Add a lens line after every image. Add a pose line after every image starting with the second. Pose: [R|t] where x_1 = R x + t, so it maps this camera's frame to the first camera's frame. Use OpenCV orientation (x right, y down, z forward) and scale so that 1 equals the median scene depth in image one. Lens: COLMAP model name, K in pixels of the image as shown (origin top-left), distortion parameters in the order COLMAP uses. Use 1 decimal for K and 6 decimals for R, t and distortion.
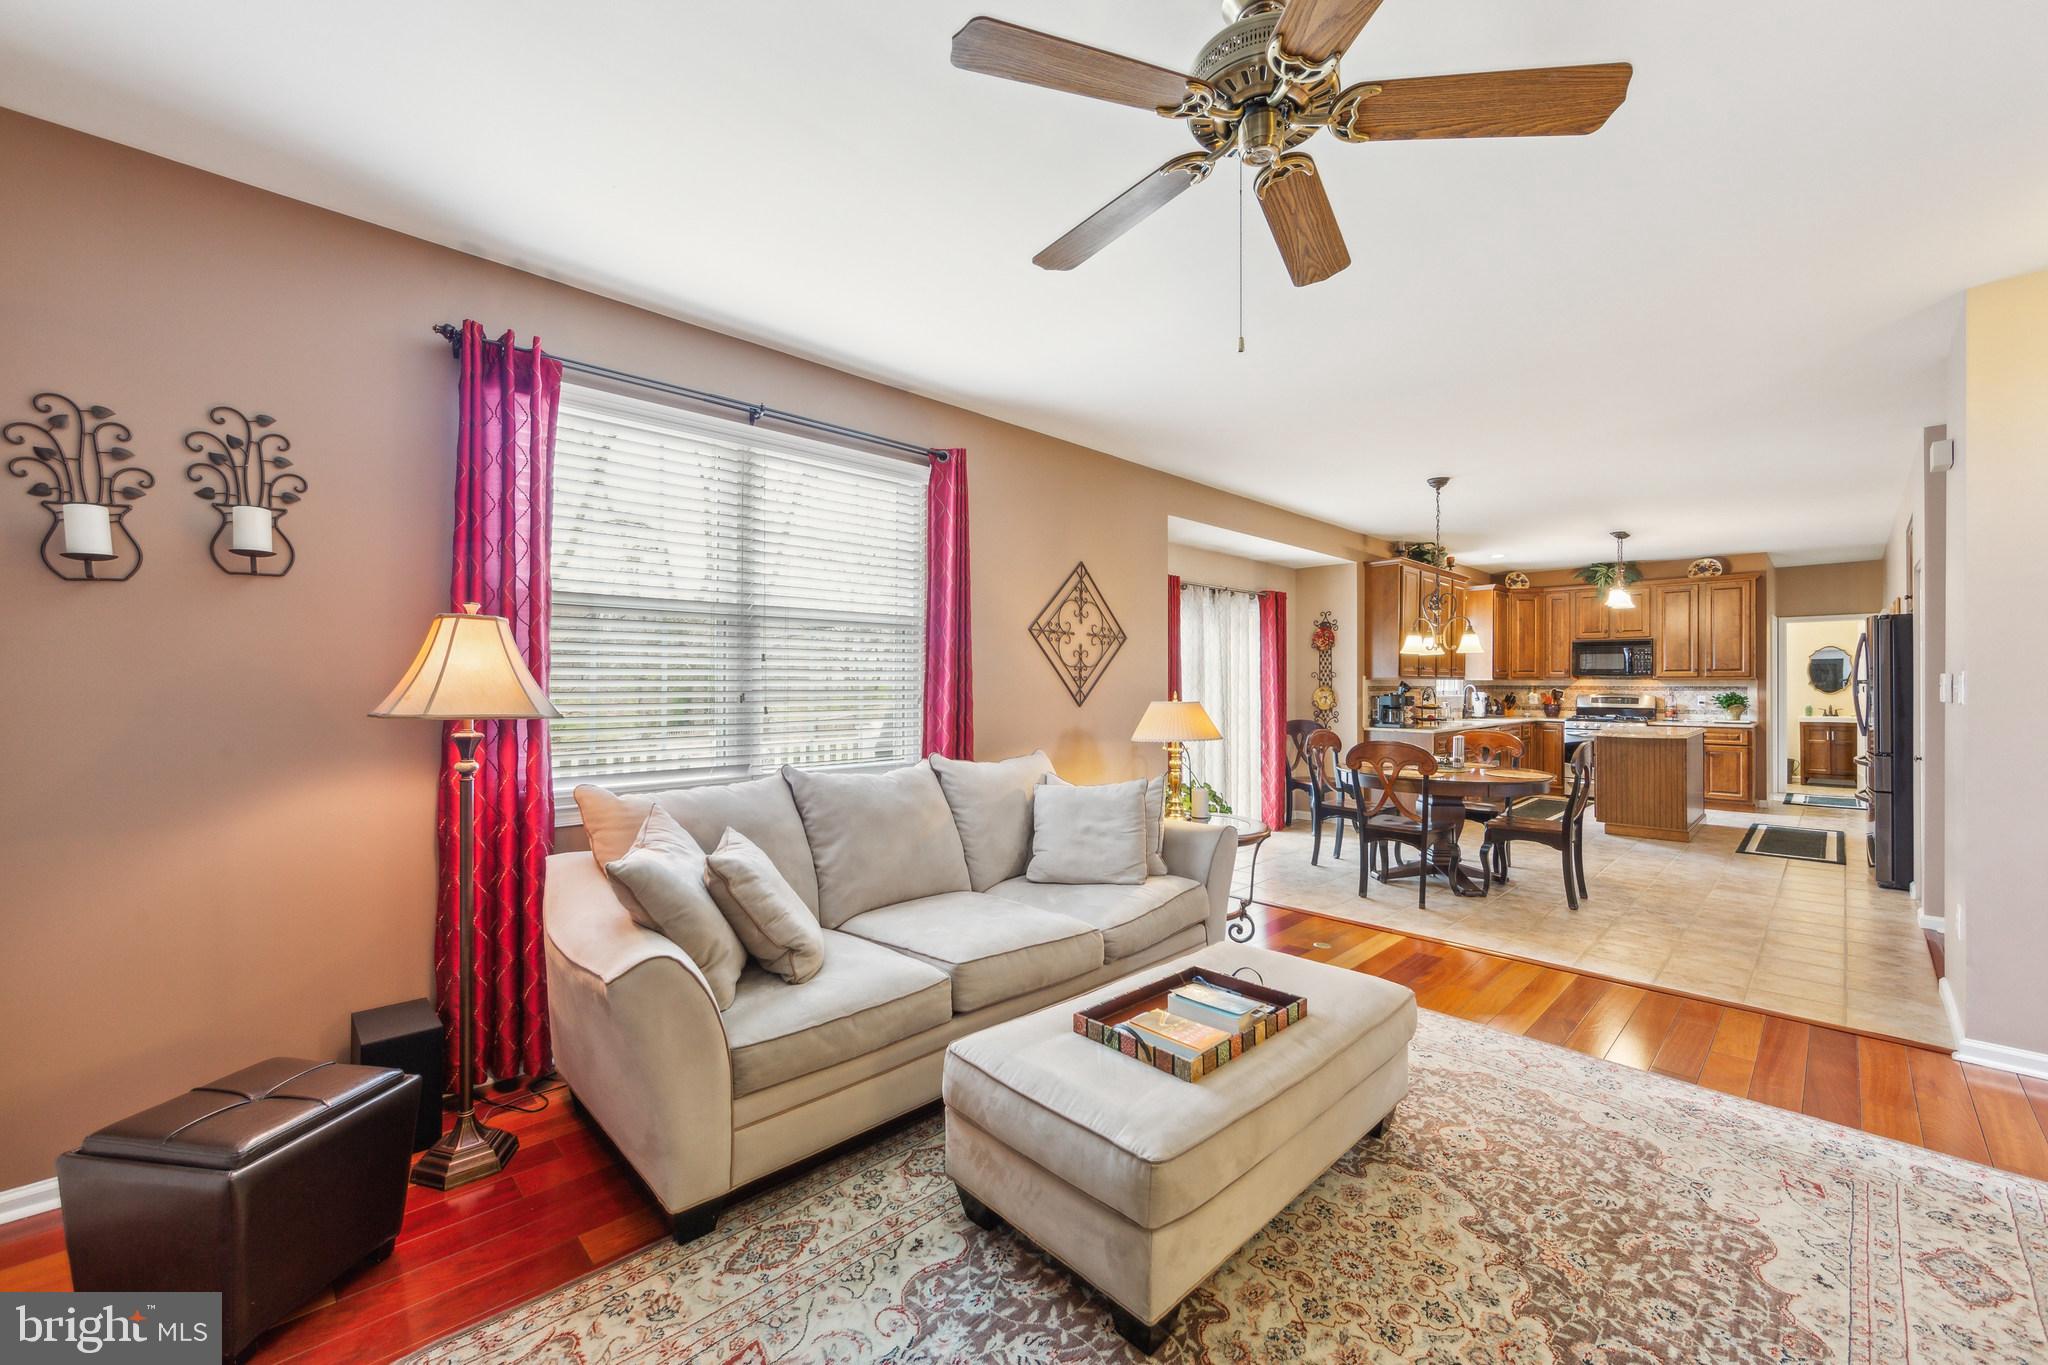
lens RADIAL K [[824.8, 0, 1024.0], [0, 824.8, 682.5], [0, 0, 1]] dist [-0.001062, -0.000112]
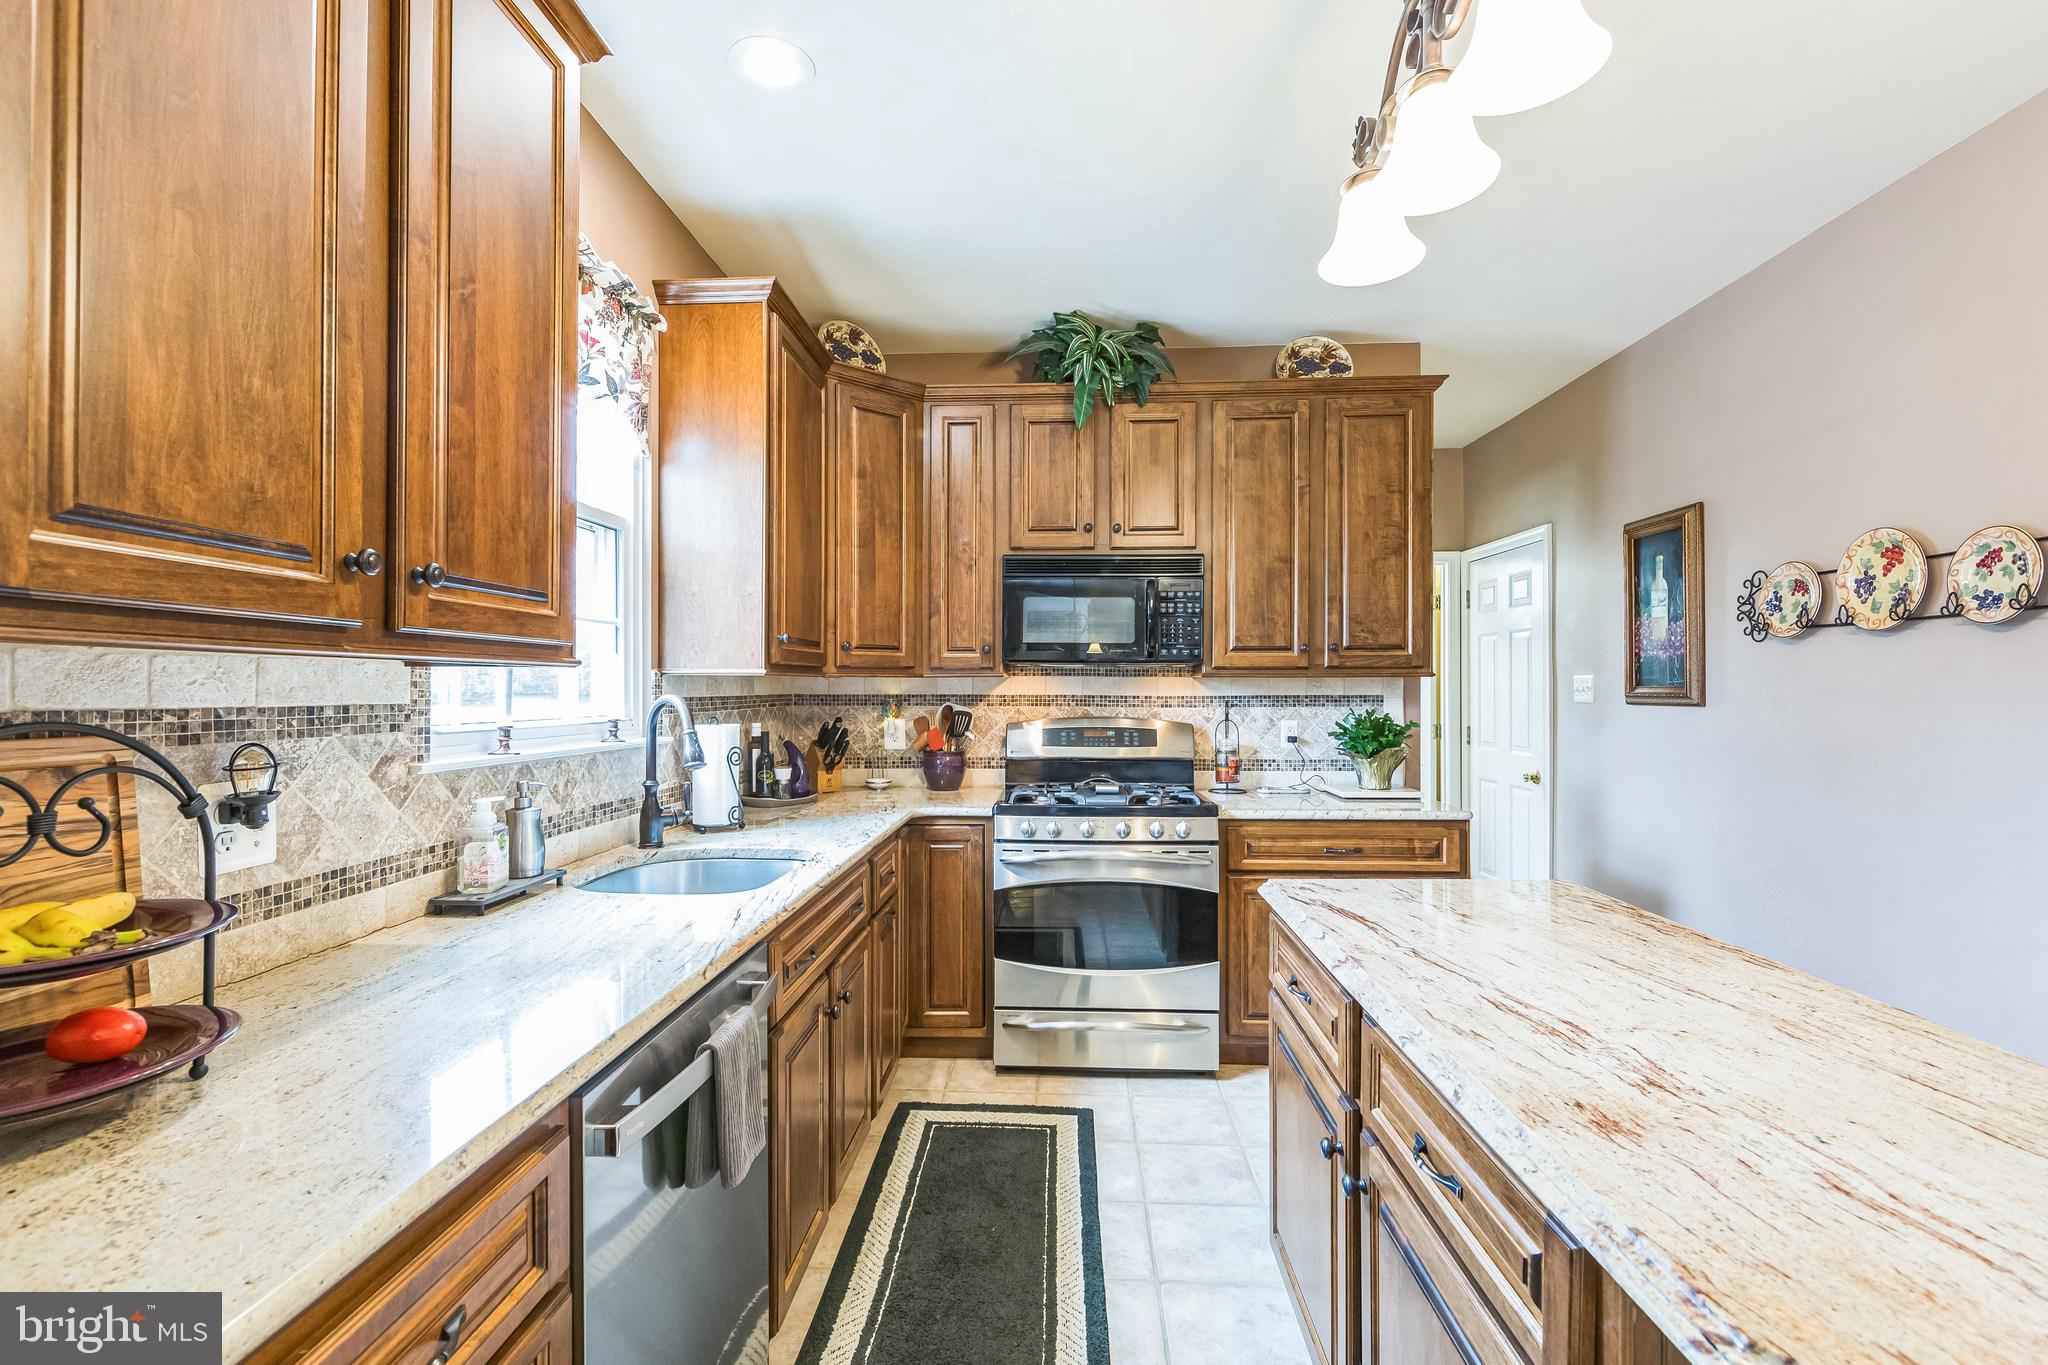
lens RADIAL K [[882.0, 0, 1009.8], [0, 882.0, 689.6], [0, 0, 1]] dist [-0.001130, -0.000275]
pose [[0.752228, -0.002487, 0.658899, 0.444469], [0.002550, 0.999996, 0.000864, 0.001591], [-0.658898, 0.001030, 0.752231, 0.745005]]
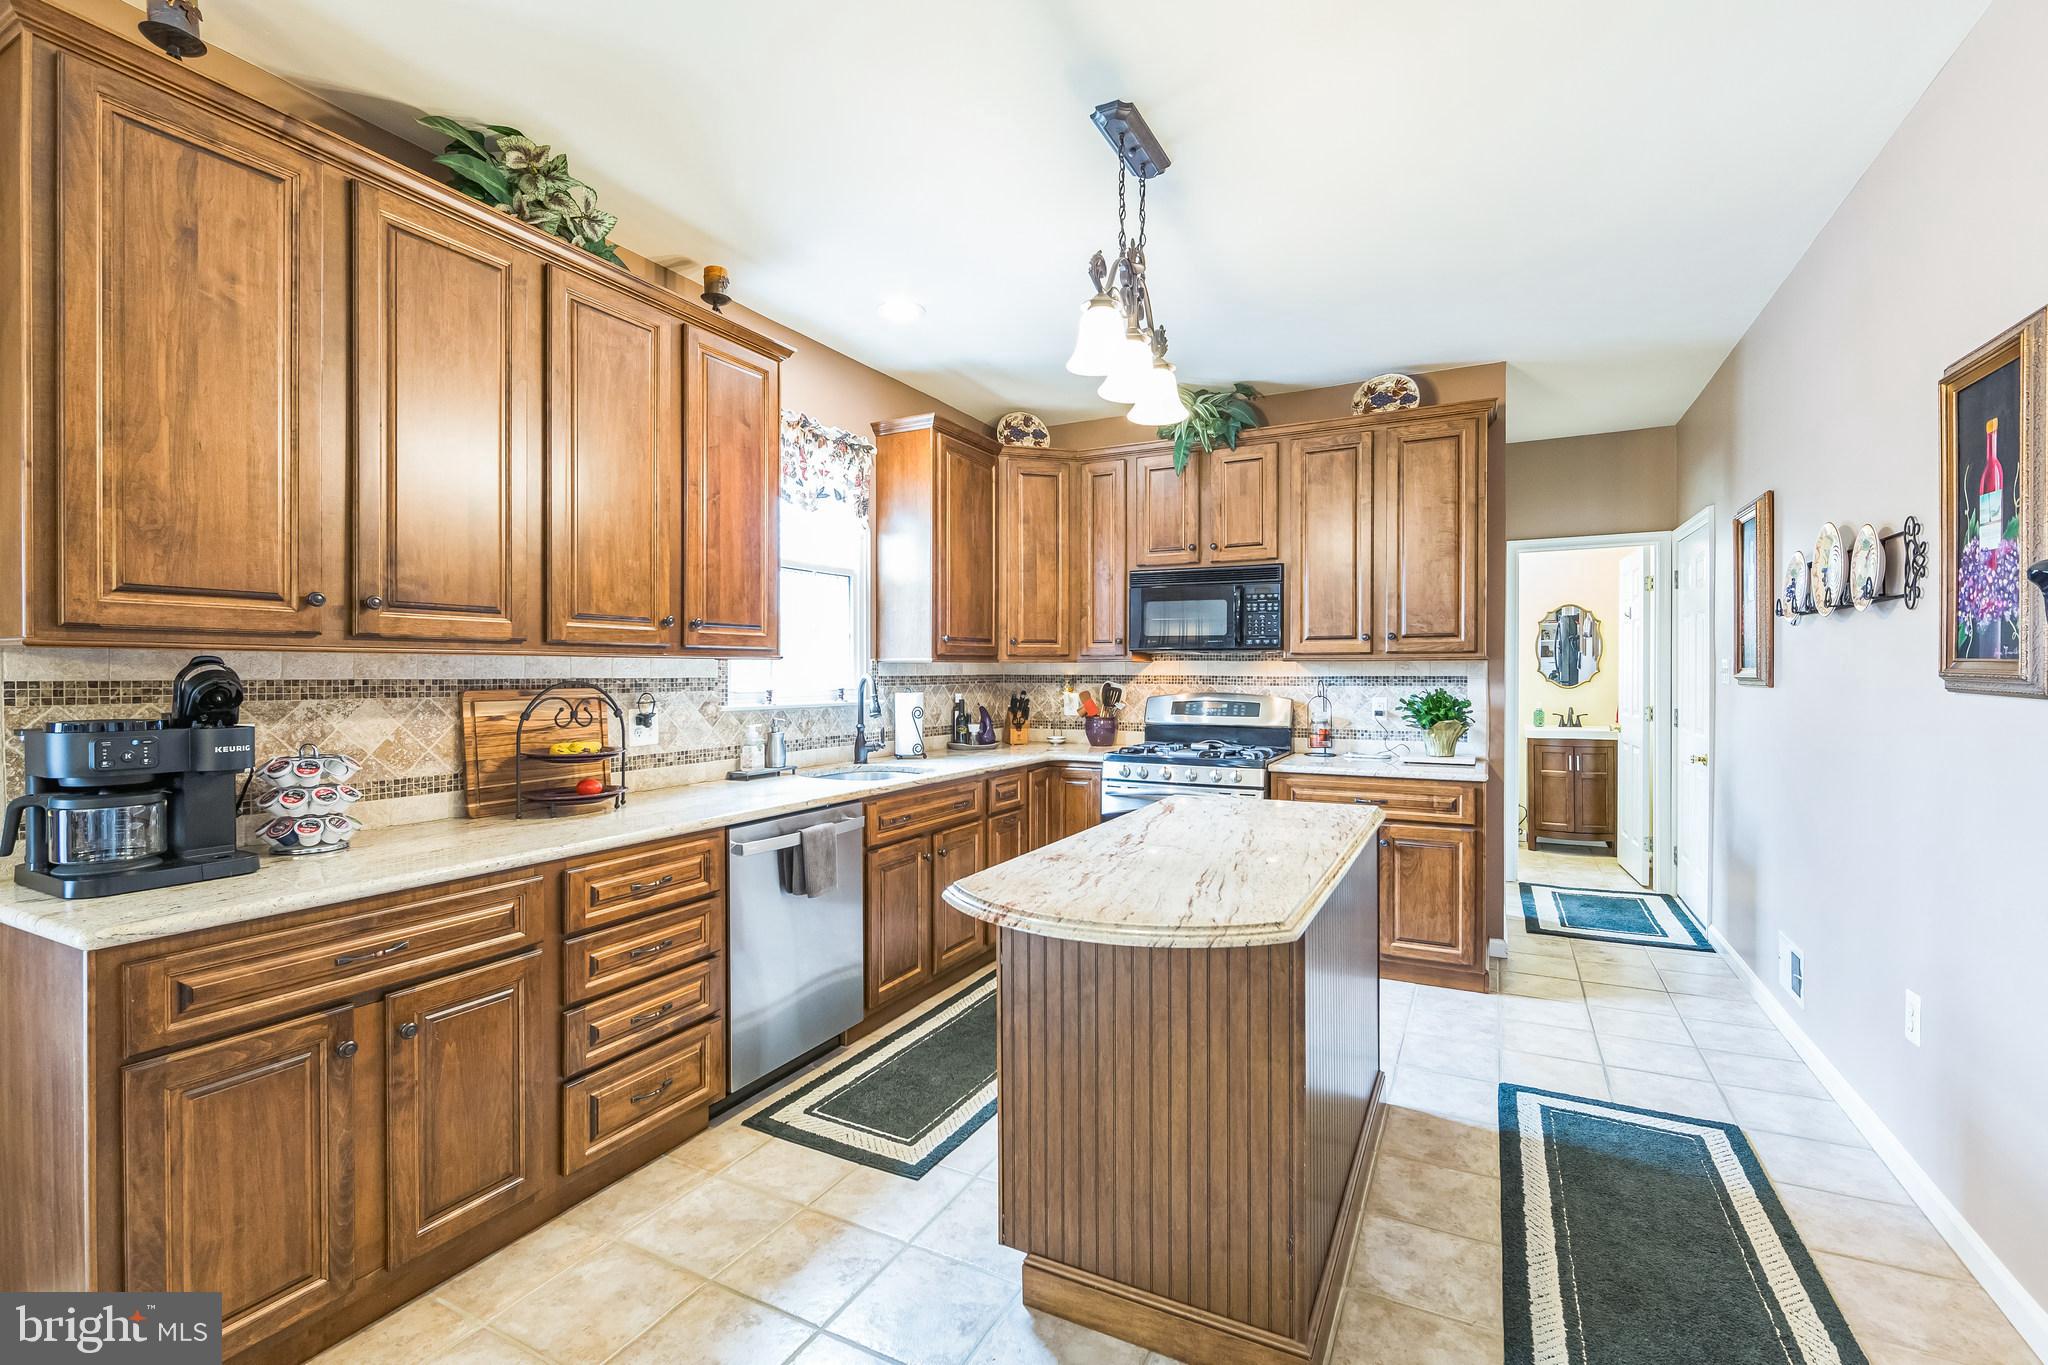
lens RADIAL K [[880.9, 0, 1035.7], [0, 880.9, 682.4], [0, 0, 1]] dist [-0.000609, -0.000465]
pose [[0.952585, -0.006031, 0.304213, 0.481284], [0.002606, 0.999929, 0.011666, 0.002243], [-0.304261, -0.010320, 0.952533, 0.579866]]
